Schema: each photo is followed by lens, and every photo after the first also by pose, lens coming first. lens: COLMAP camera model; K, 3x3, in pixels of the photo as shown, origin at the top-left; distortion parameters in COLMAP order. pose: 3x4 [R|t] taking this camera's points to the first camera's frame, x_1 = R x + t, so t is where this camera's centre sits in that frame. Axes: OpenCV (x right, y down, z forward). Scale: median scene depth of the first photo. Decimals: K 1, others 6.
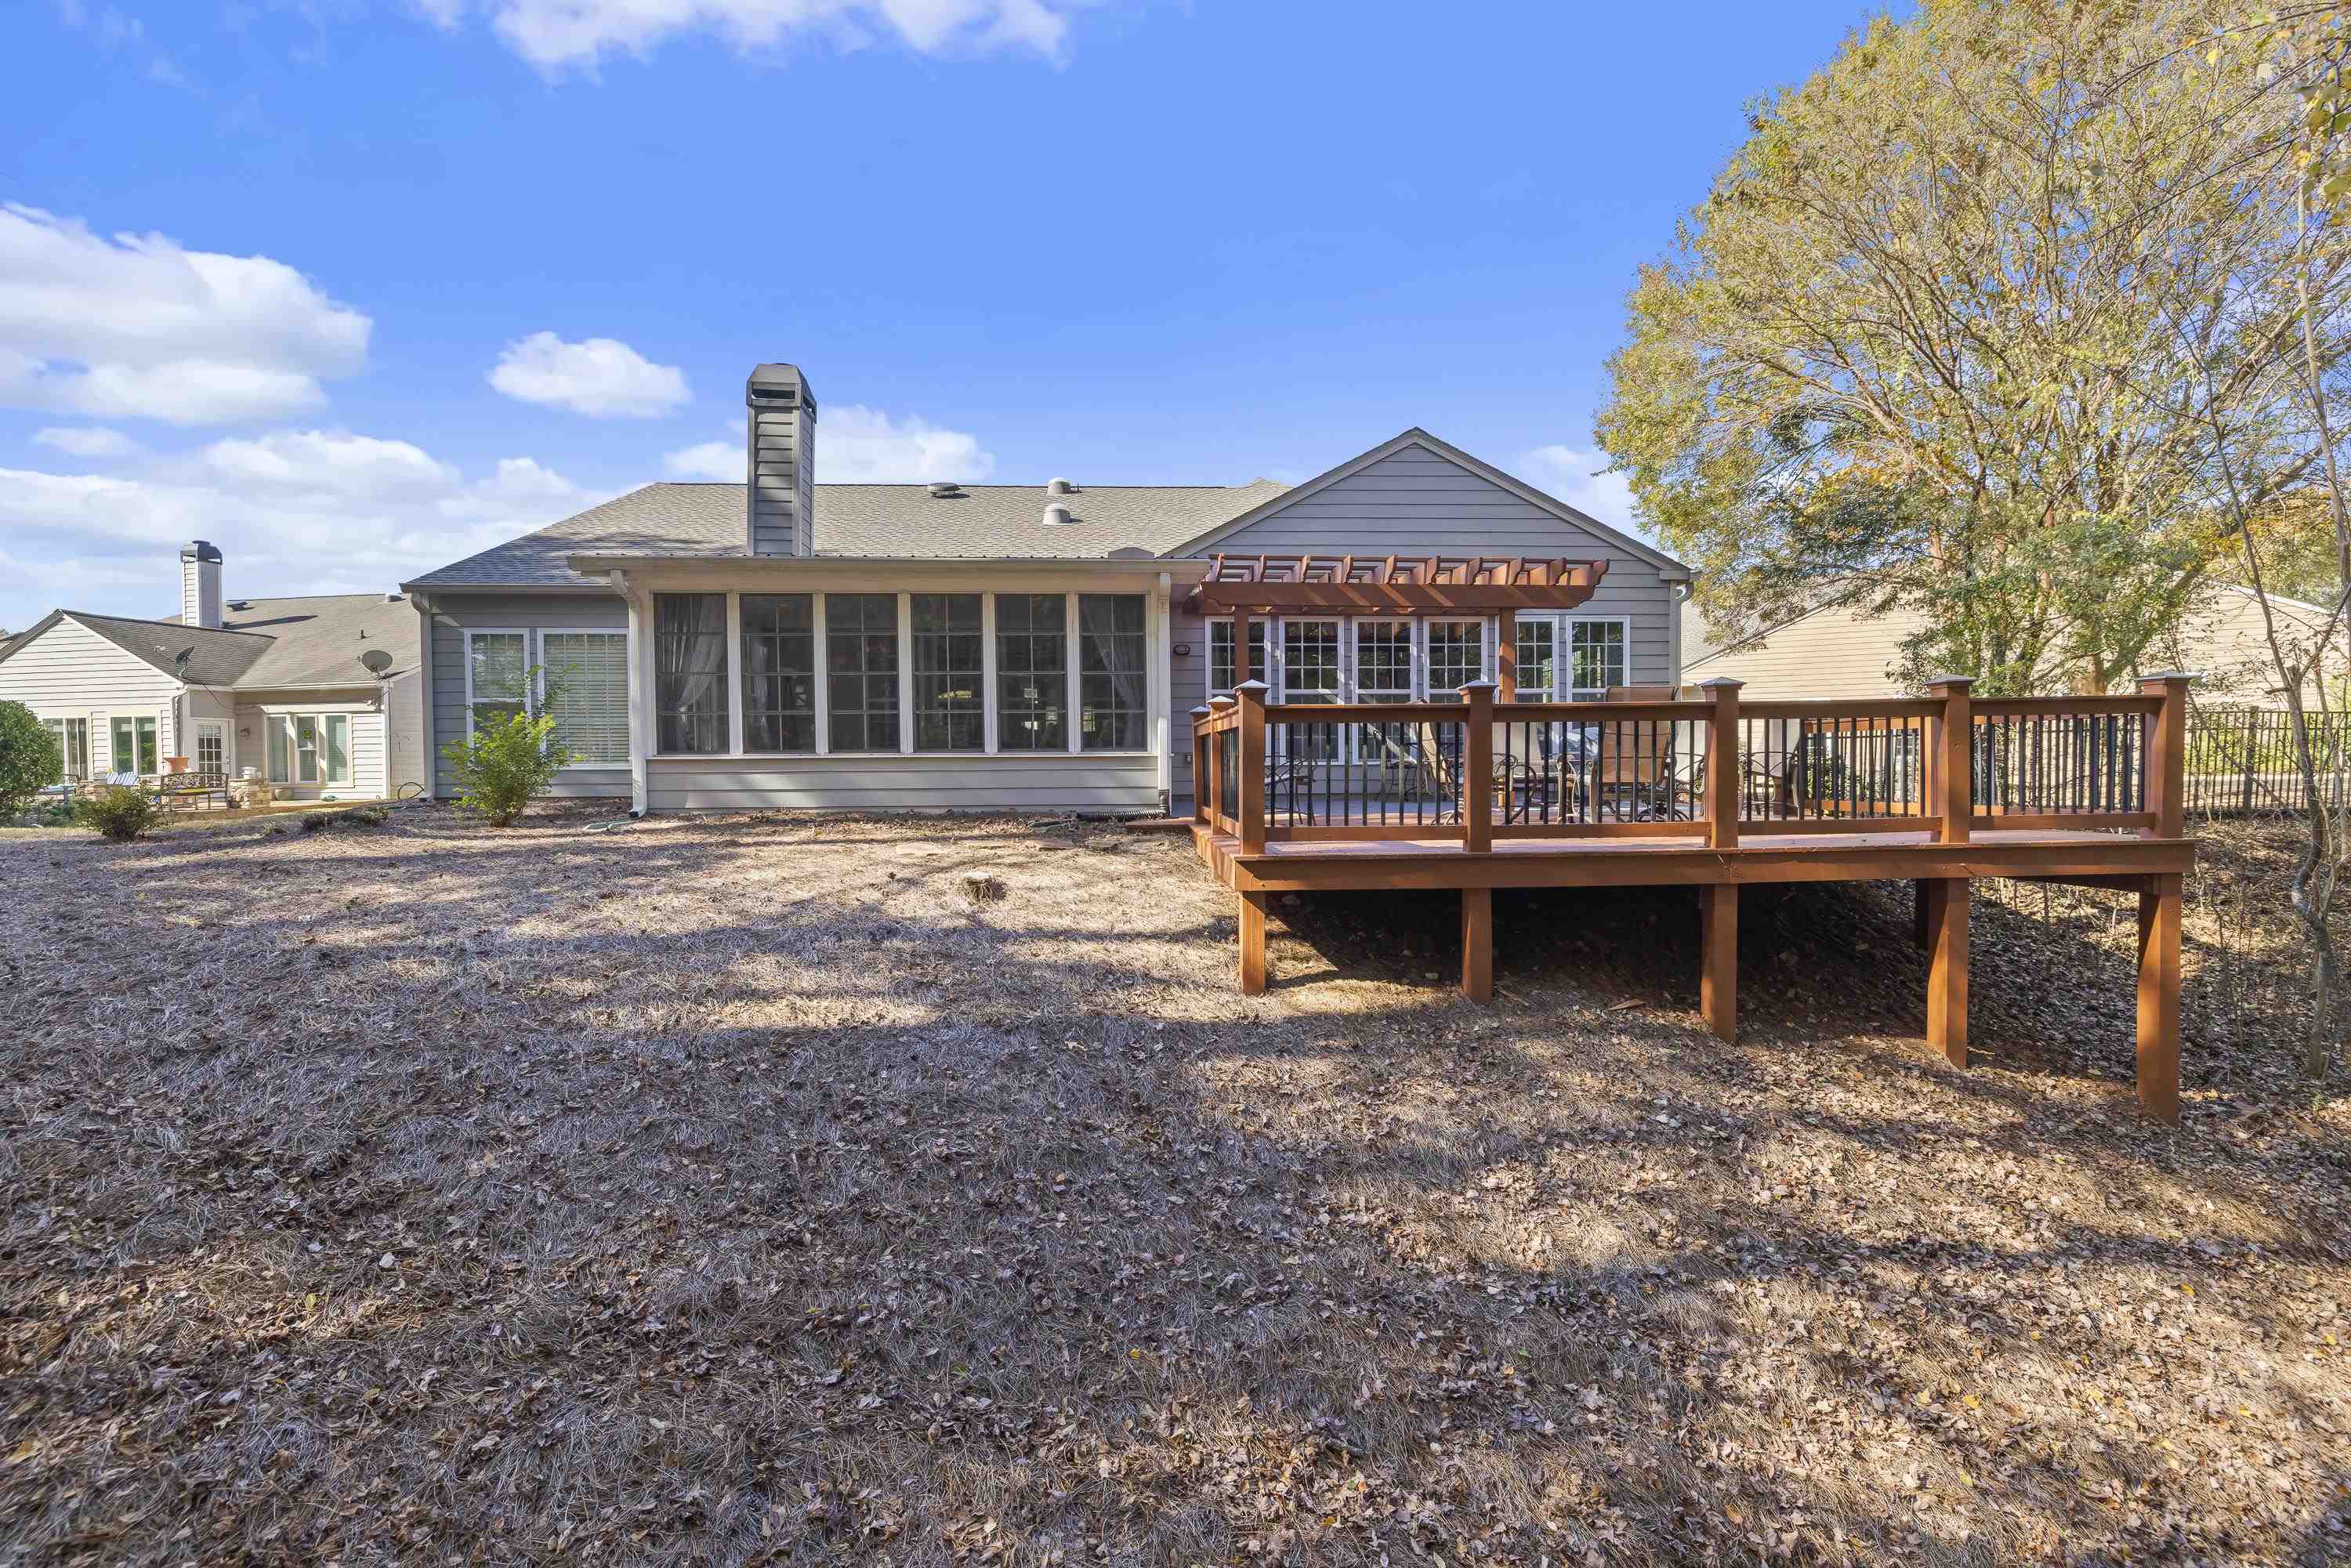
lens RADIAL K [[997.1, 0, 1186.6], [0, 997.1, 804.2], [0, 0, 1]] dist [-0.002621, 0.000533]
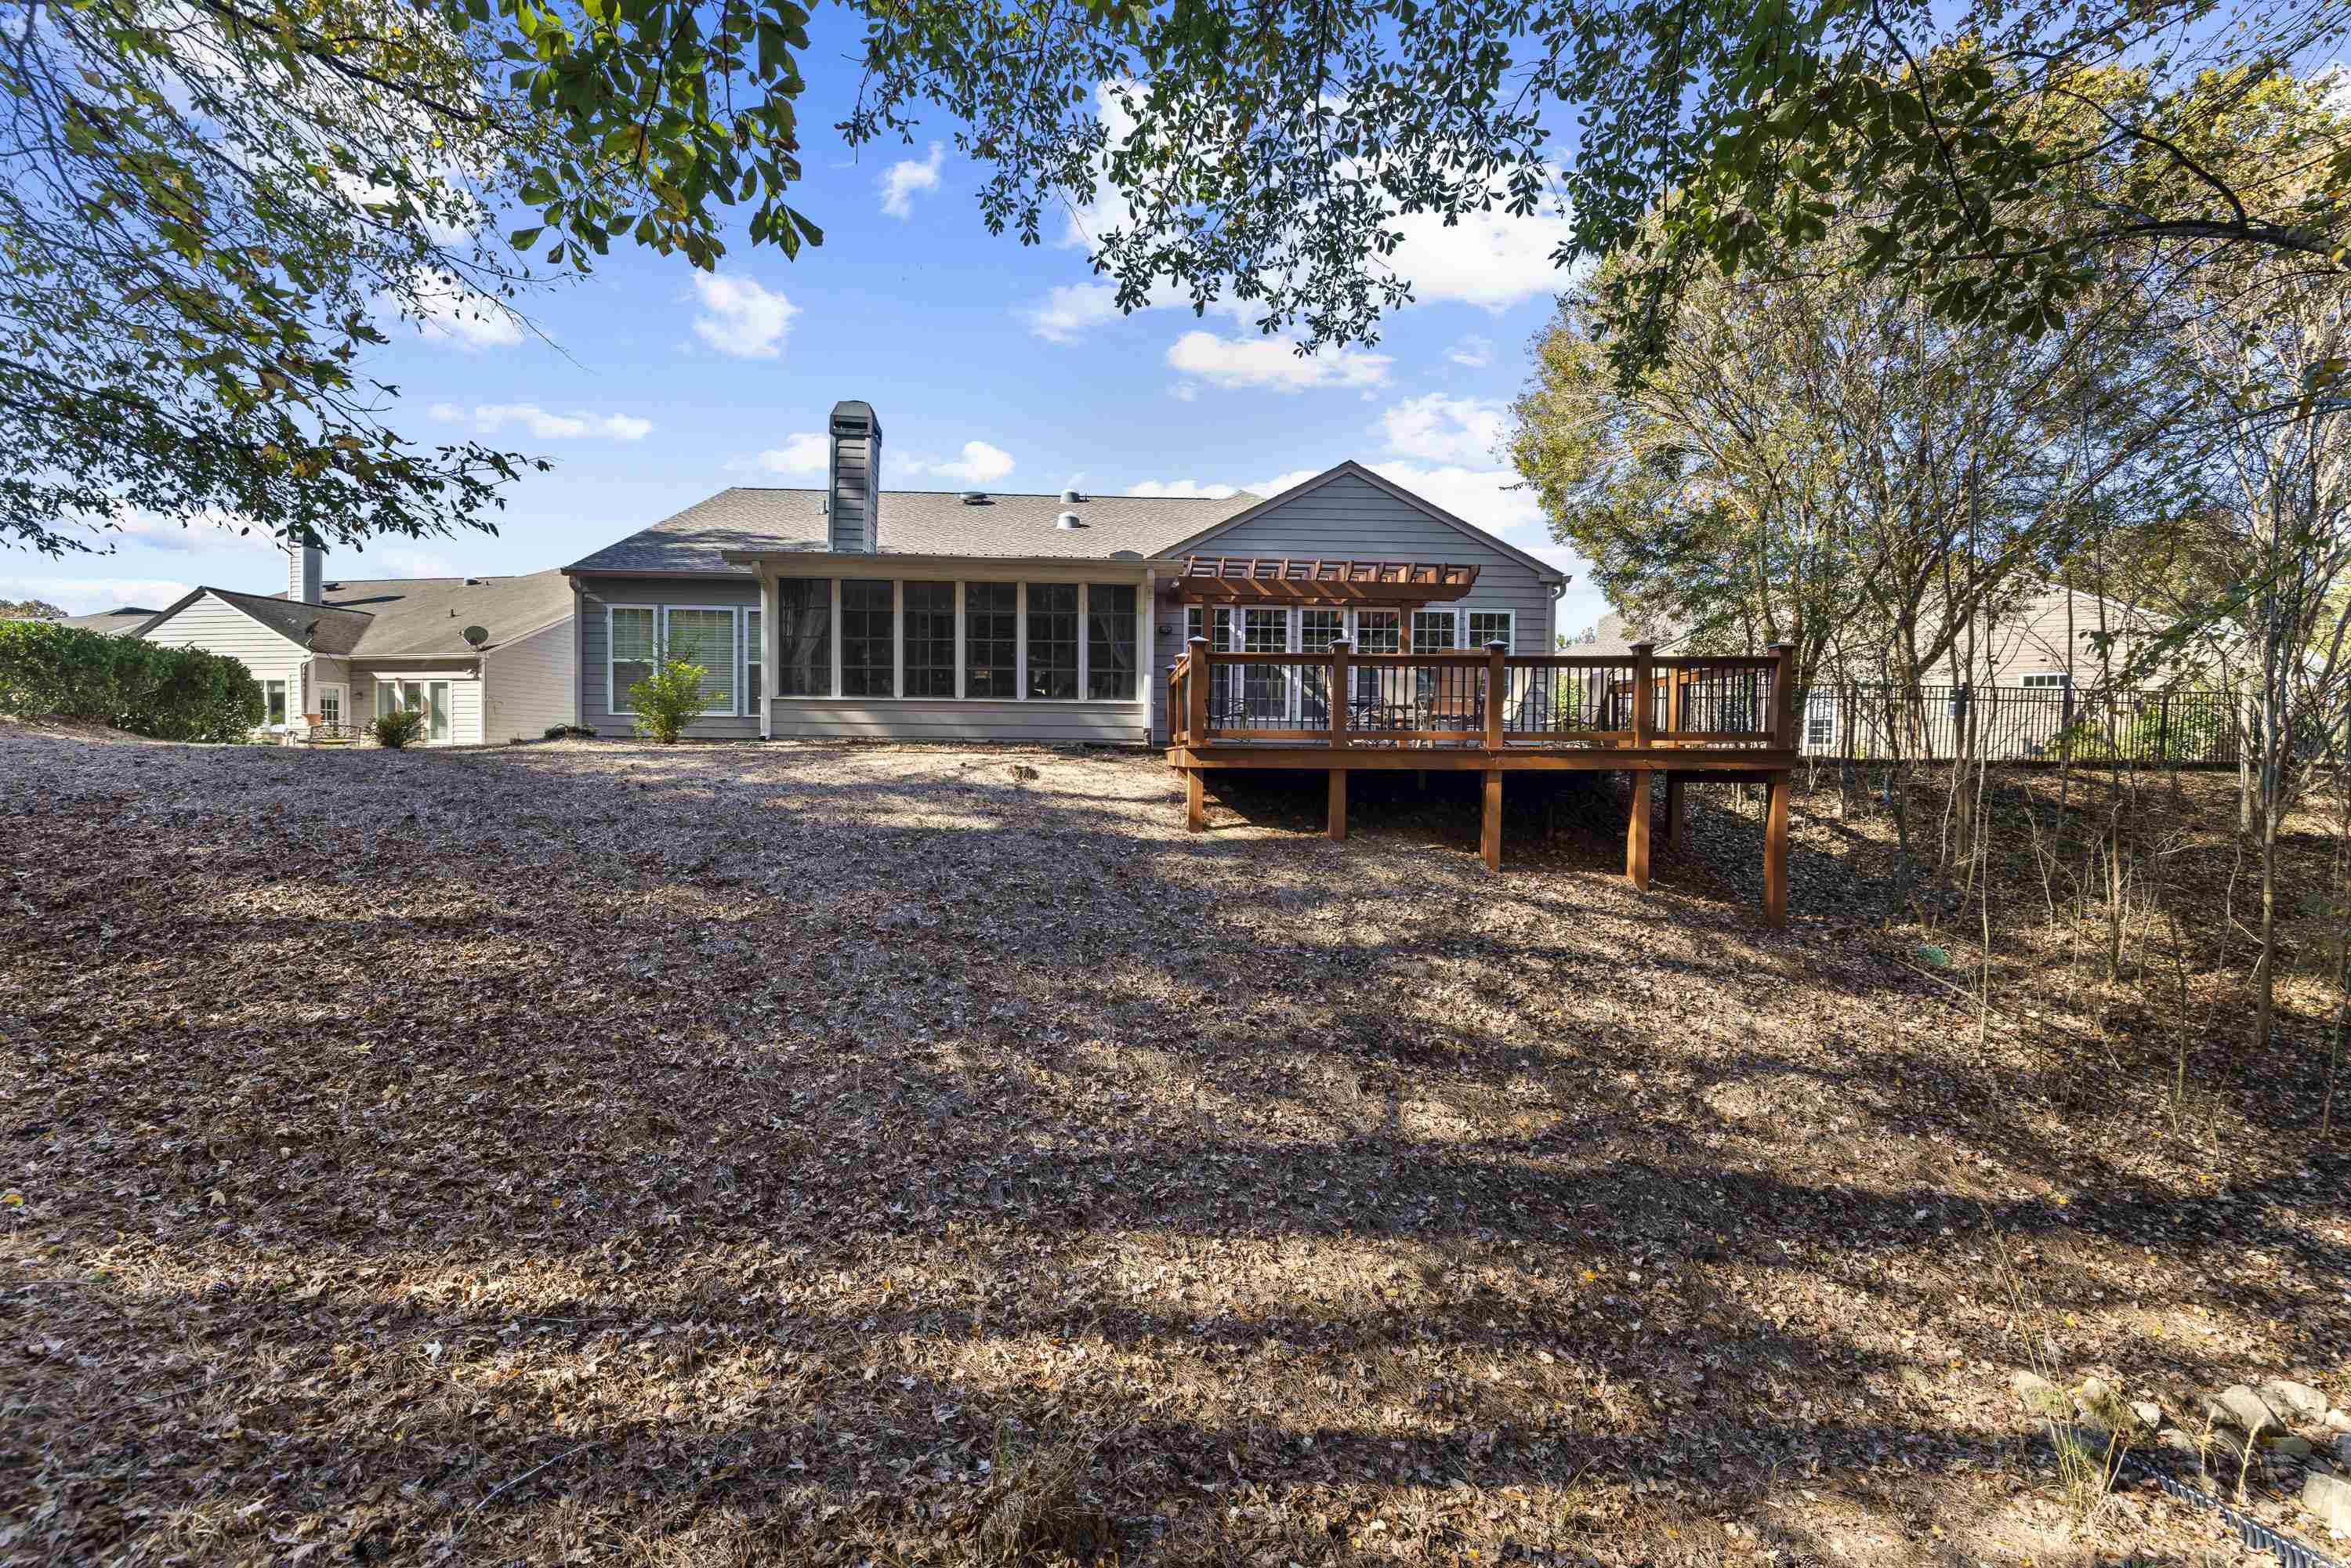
lens RADIAL K [[997.1, 0, 1178.5], [0, 997.1, 796.4], [0, 0, 1]] dist [-0.002621, 0.000533]
pose [[0.999811, 0.018373, -0.006345, 0.028688], [-0.018419, 0.999804, -0.007241, 0.083929], [0.006211, 0.007356, 0.999954, -0.345050]]
